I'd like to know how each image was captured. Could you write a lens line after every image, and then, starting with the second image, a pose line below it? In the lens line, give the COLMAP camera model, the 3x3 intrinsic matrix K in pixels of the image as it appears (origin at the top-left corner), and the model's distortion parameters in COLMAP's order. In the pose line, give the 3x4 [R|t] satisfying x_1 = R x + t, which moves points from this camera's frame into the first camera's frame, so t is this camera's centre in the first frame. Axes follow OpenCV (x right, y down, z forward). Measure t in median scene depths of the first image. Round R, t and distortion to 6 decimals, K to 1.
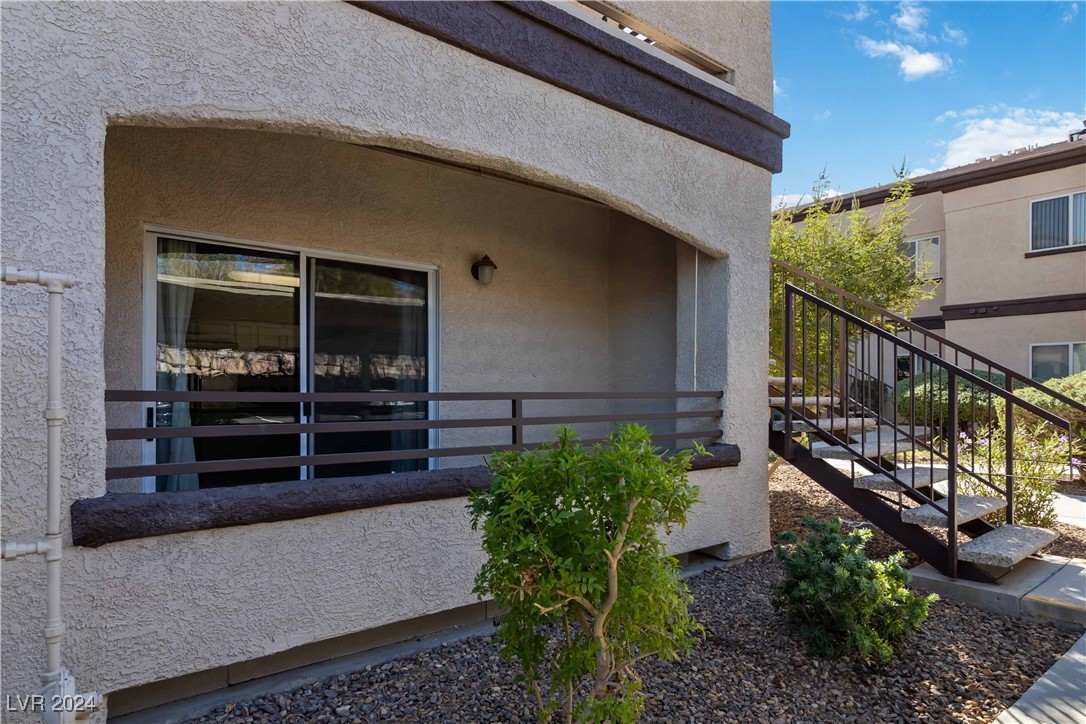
lens RADIAL K [[644.9, 0, 544.5], [0, 644.9, 382.7], [0, 0, 1]] dist [0.002241, 0.000402]
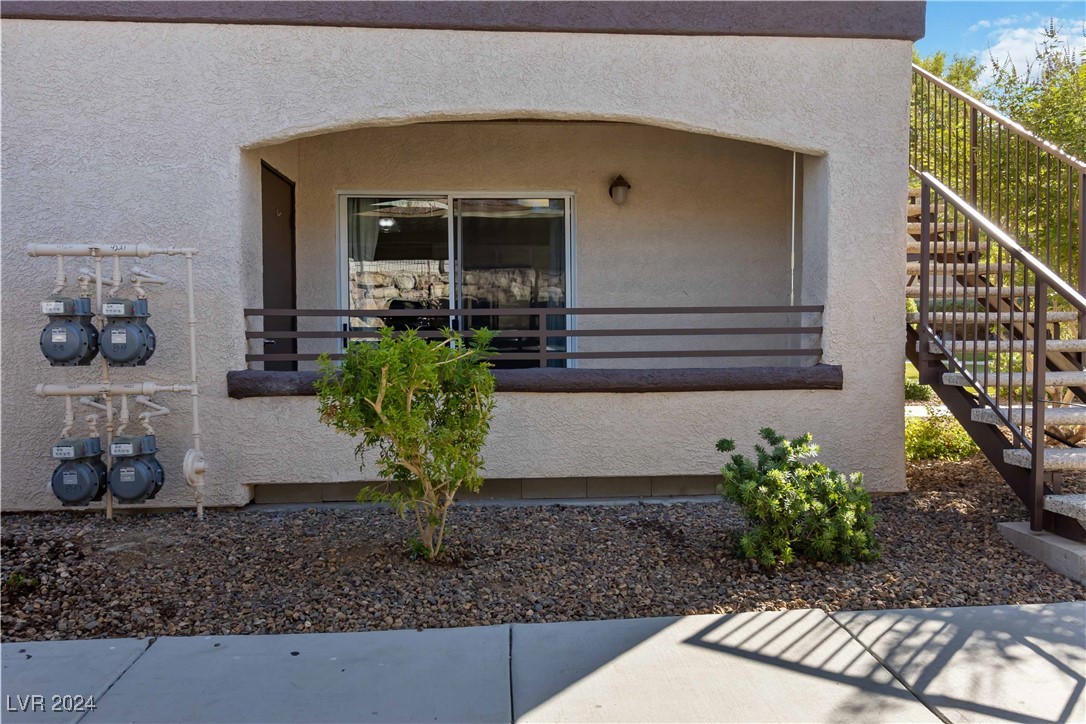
lens RADIAL K [[864.6, 0, 542.9], [0, 864.6, 339.3], [0, 0, 1]] dist [-0.004173, -0.003571]
pose [[0.810219, 0.007813, -0.586075, 0.870308], [0.015067, 0.999303, 0.034151, 0.017393], [0.585933, -0.036500, 0.809537, -0.261823]]
